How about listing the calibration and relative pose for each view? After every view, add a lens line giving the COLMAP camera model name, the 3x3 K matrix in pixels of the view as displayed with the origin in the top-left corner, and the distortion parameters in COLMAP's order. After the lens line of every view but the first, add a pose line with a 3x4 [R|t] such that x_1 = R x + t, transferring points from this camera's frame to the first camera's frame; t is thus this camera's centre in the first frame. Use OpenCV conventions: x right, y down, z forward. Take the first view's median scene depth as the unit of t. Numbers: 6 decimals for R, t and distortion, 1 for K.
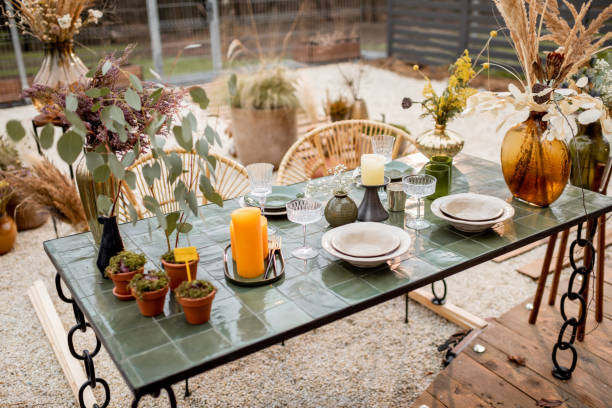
lens RADIAL K [[607.2, 0, 300.5], [0, 607.2, 204.8], [0, 0, 1]] dist [-0.006541, 0.000000]
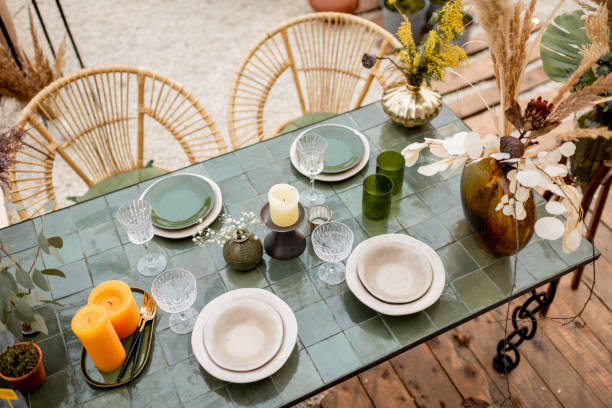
lens RADIAL K [[607.2, 0, 301.1], [0, 607.2, 205.5], [0, 0, 1]] dist [-0.006541, 0.000000]
pose [[0.992604, 0.093314, -0.077654, 0.170052], [-0.048164, 0.889867, 0.453670, -0.352771], [0.111436, -0.446575, 0.887780, 0.240331]]
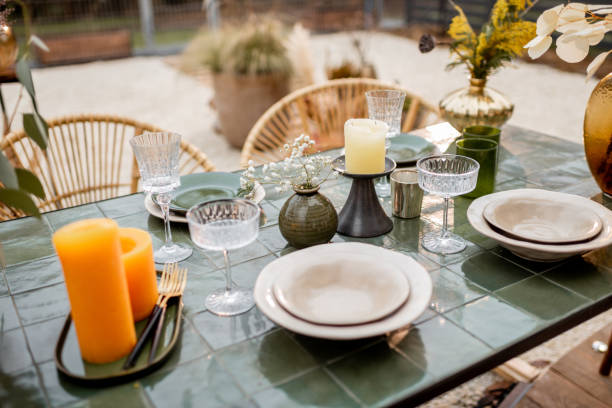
lens RADIAL K [[607.2, 0, 302.2], [0, 607.2, 203.1], [0, 0, 1]] dist [-0.006541, 0.000000]
pose [[0.999637, 0.010933, -0.024605, 0.061944], [-0.010232, 0.999544, 0.028411, -0.016746], [0.024905, -0.028149, 0.999293, 0.355359]]
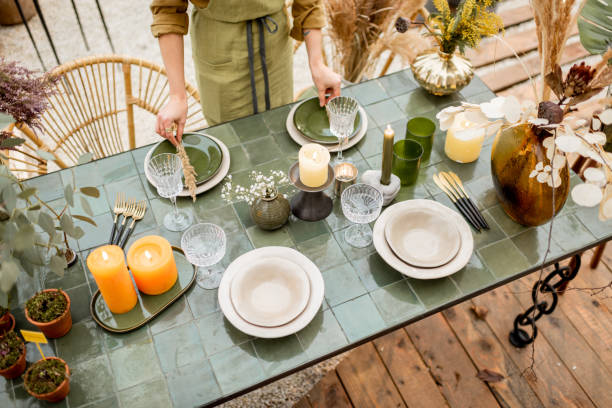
lens RADIAL K [[607.2, 0, 301.4], [0, 607.2, 204.6], [0, 0, 1]] dist [-0.006541, 0.000000]
pose [[0.986917, 0.137372, -0.084397, 0.148105], [-0.080006, 0.871755, 0.483365, -0.331827], [0.139975, -0.470289, 0.871341, 0.230505]]
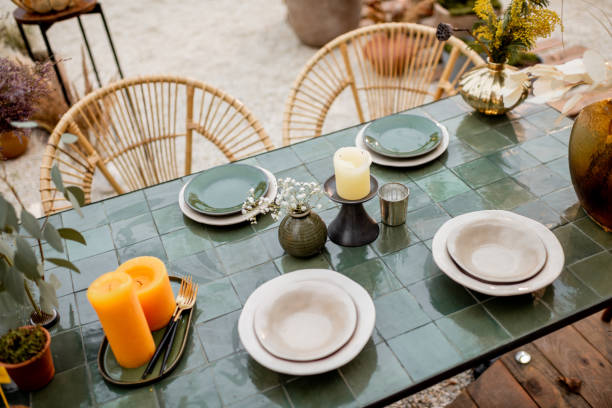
lens RADIAL K [[607.2, 0, 301.8], [0, 607.2, 204.4], [0, 0, 1]] dist [-0.006541, 0.000000]
pose [[0.982801, 0.060108, -0.174614, 0.152024], [-0.008223, 0.958852, 0.283787, -0.177027], [0.184487, -0.277470, 0.942855, 0.297124]]
